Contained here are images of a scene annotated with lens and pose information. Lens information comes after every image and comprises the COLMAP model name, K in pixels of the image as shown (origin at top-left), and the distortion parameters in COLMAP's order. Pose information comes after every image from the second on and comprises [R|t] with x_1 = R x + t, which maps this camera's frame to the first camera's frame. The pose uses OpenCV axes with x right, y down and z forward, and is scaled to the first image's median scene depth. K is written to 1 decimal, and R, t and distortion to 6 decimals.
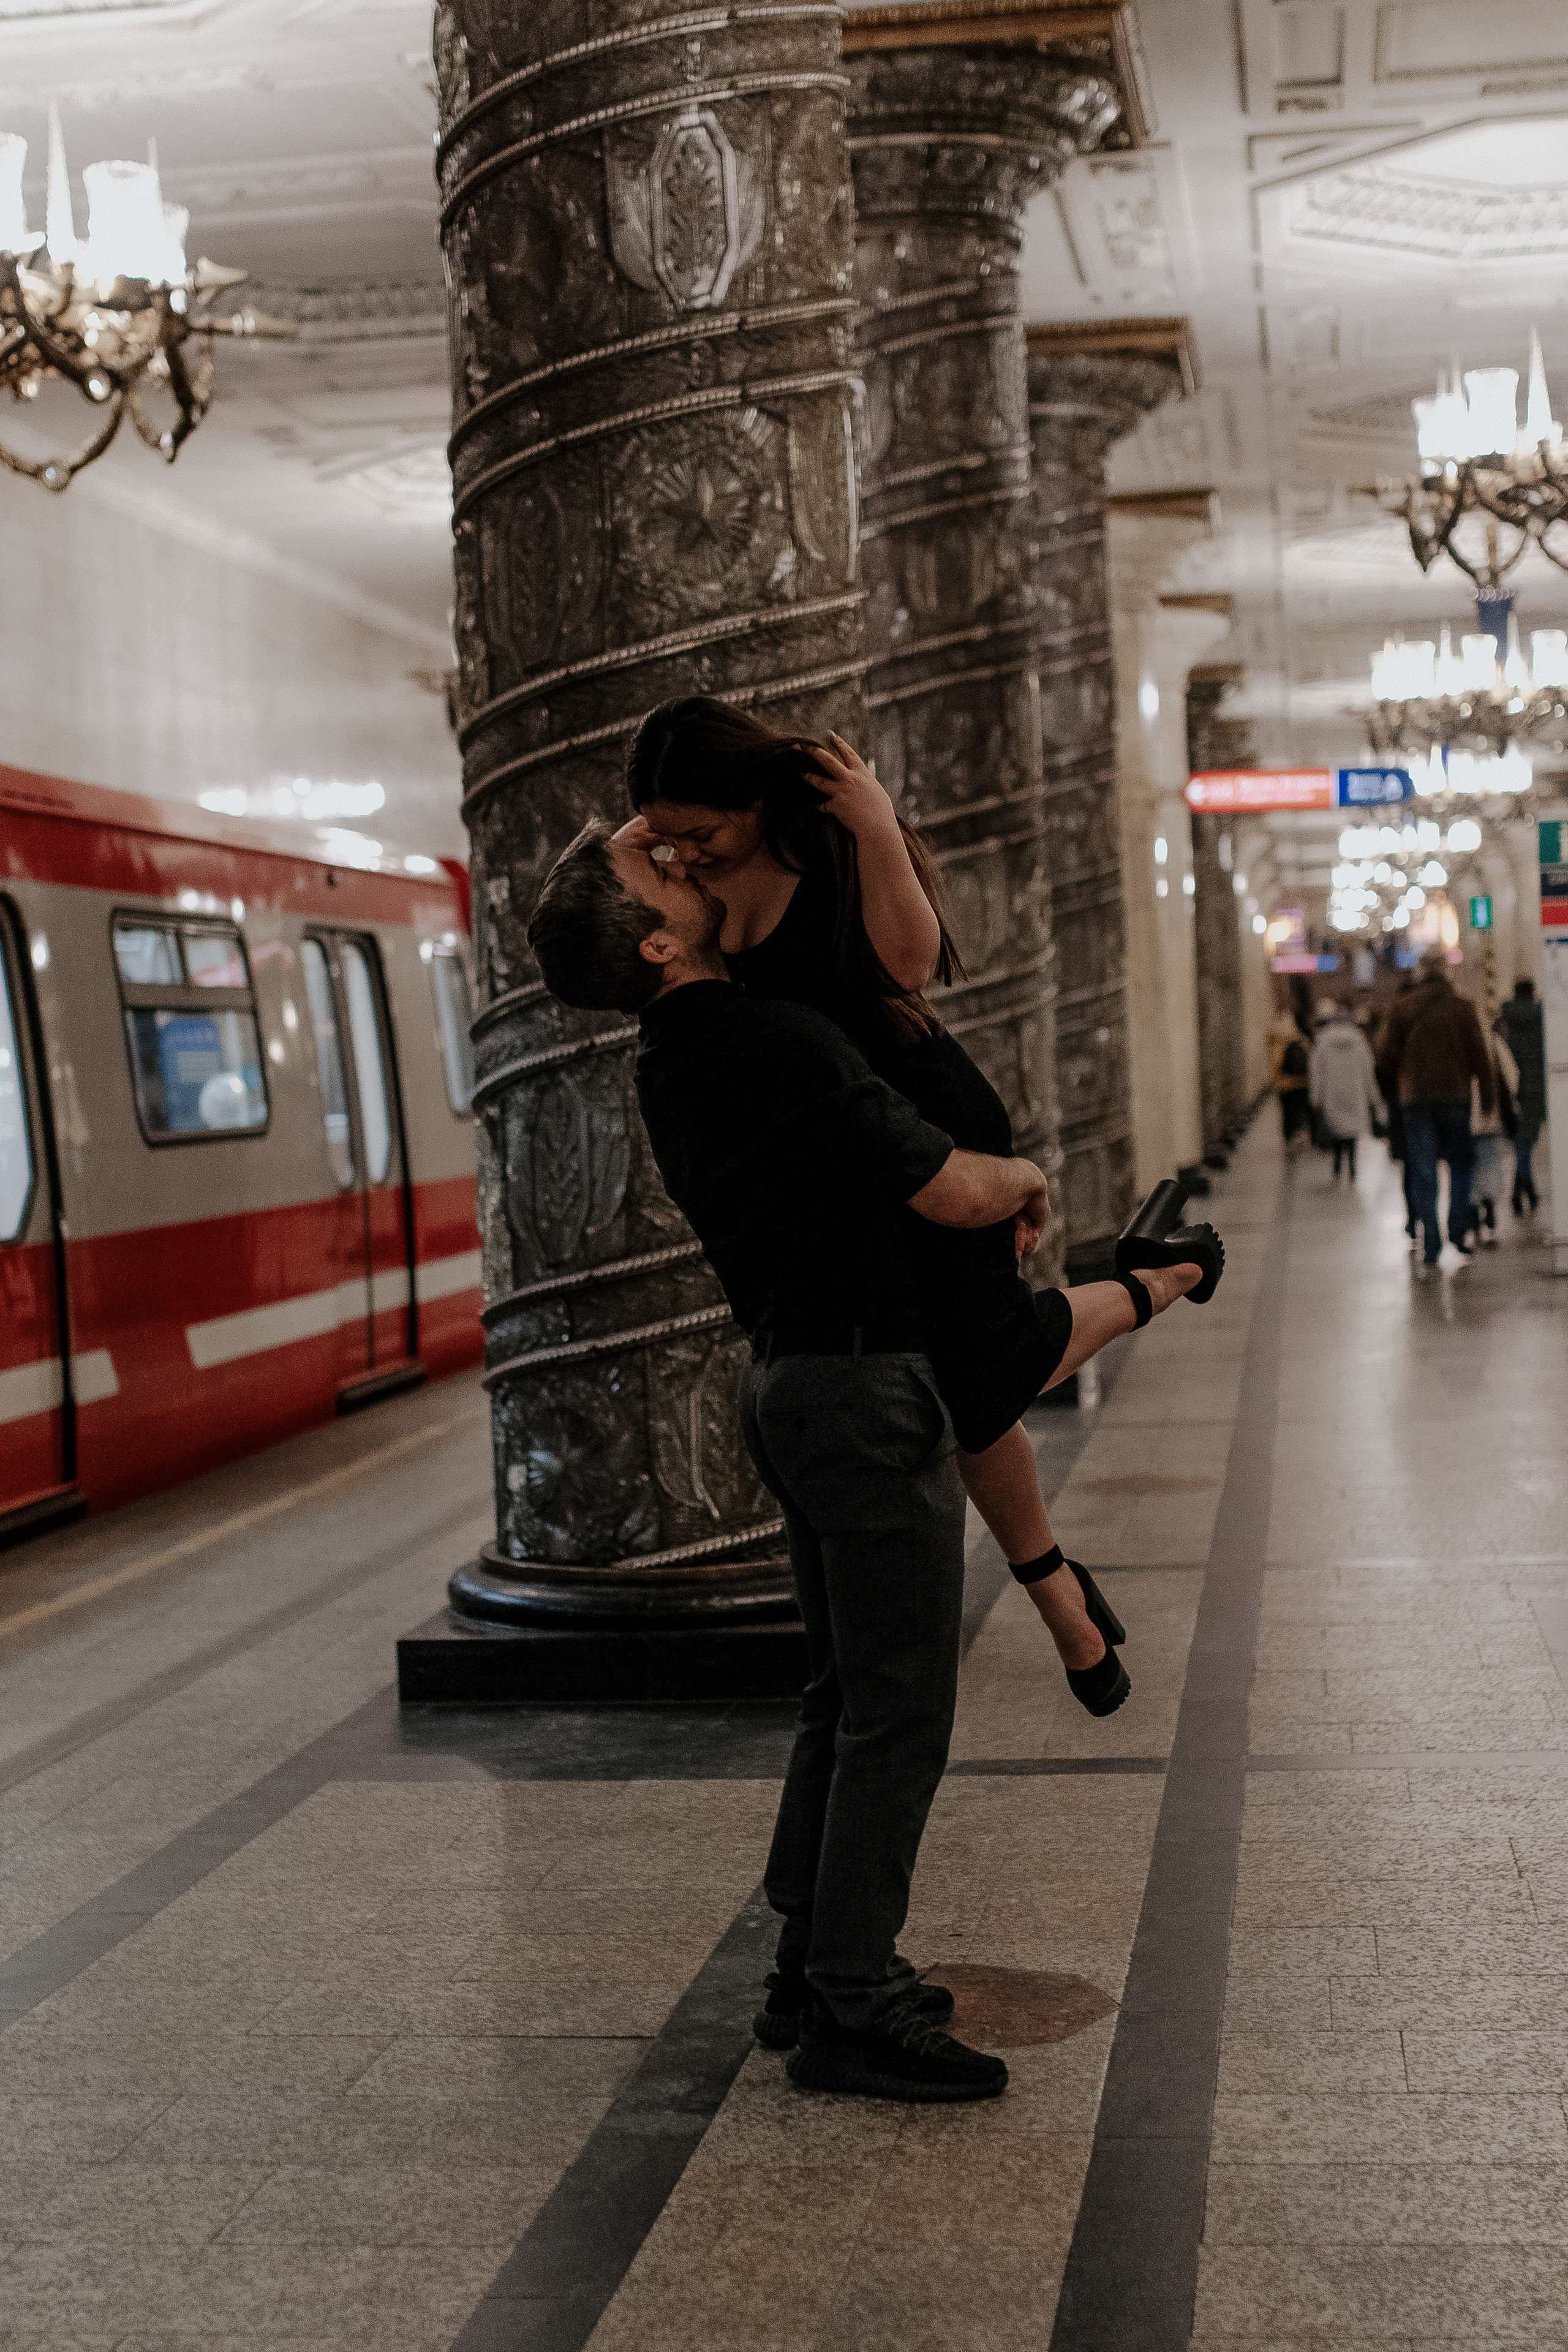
lens RADIAL K [[3674.8, 0, 781.7], [0, 3674.8, 1180.6], [0, 0, 1]] dist [-0.017408, 0.087787]
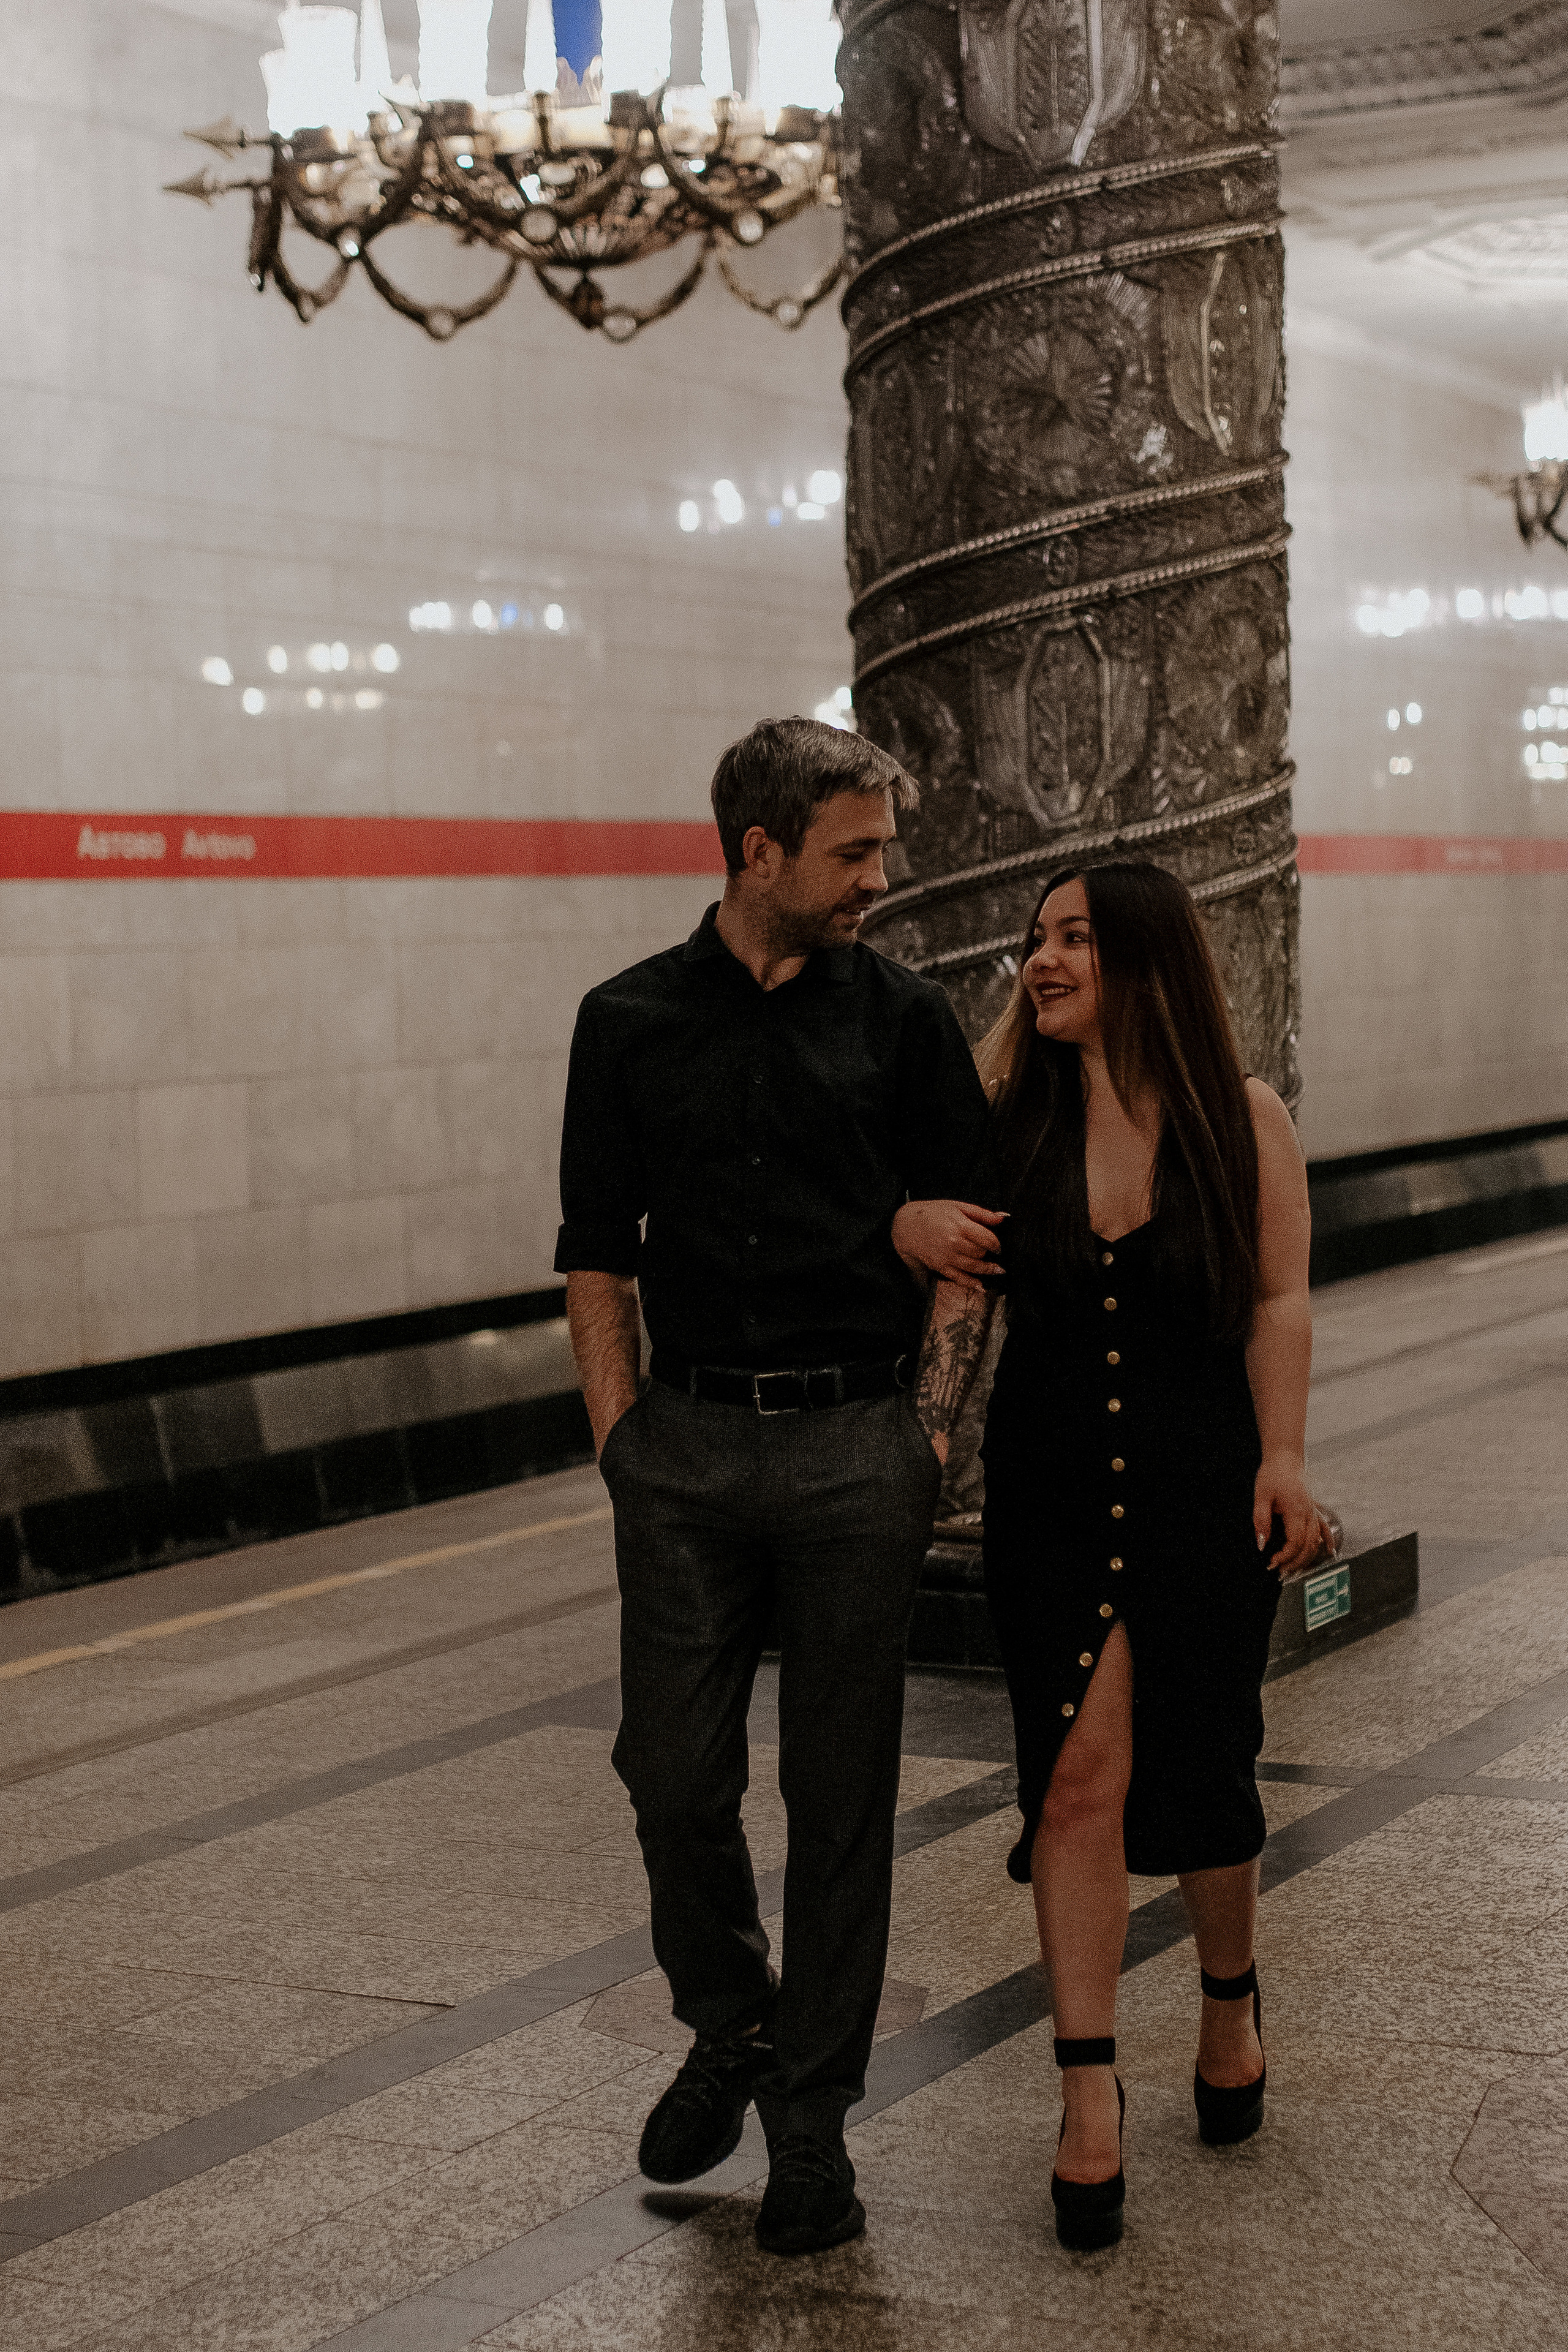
lens RADIAL K [[4216.2, 0, 863.4], [0, 4216.2, 1169.4], [0, 0, 1]] dist [-0.000841, -0.214755]
pose [[0.944504, 0.034618, -0.326672, 0.283796], [-0.022671, 0.998930, 0.040311, -0.027538], [0.327718, -0.030668, 0.944278, -0.023800]]
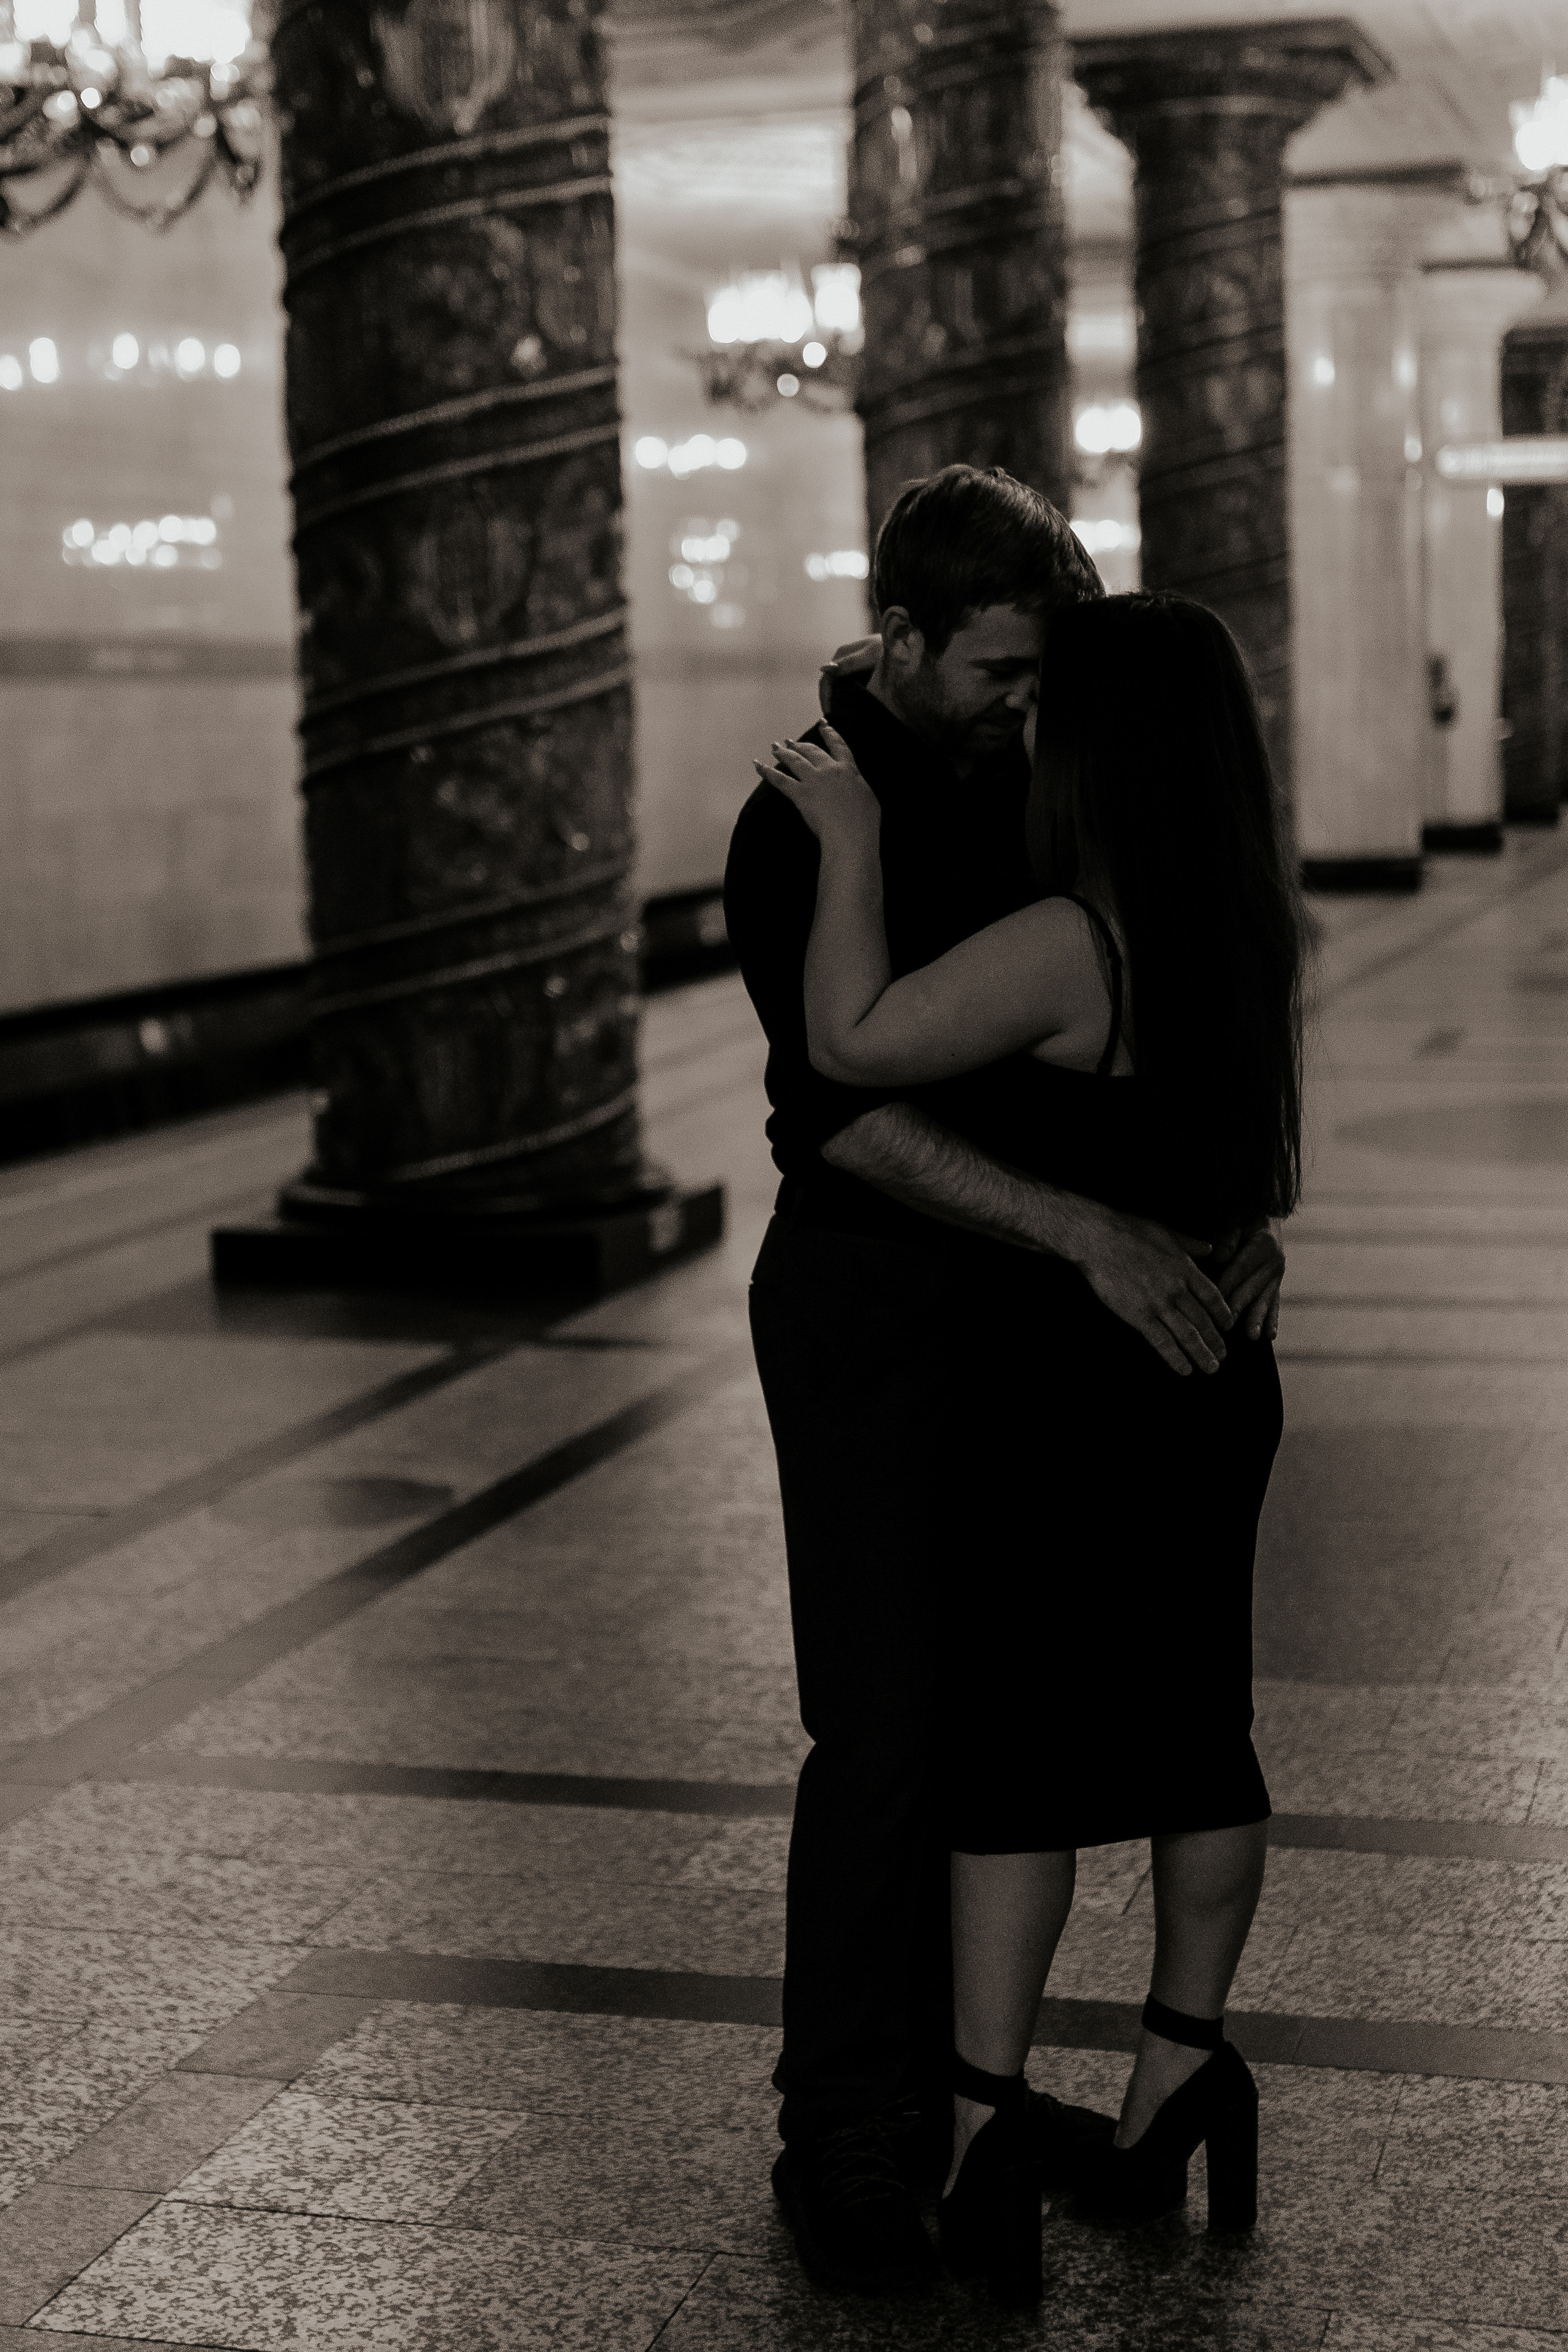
lens RADIAL K [[3674.8, 0, 781.7], [0, 3674.8, 1180.6], [0, 0, 1]] dist [-0.017408, 0.087787]
pose [[0.989845, 0.032693, -0.138341, 0.259003], [-0.018764, 0.994728, 0.100815, -0.020654], [0.140907, -0.097195, 0.985240, -0.196763]]
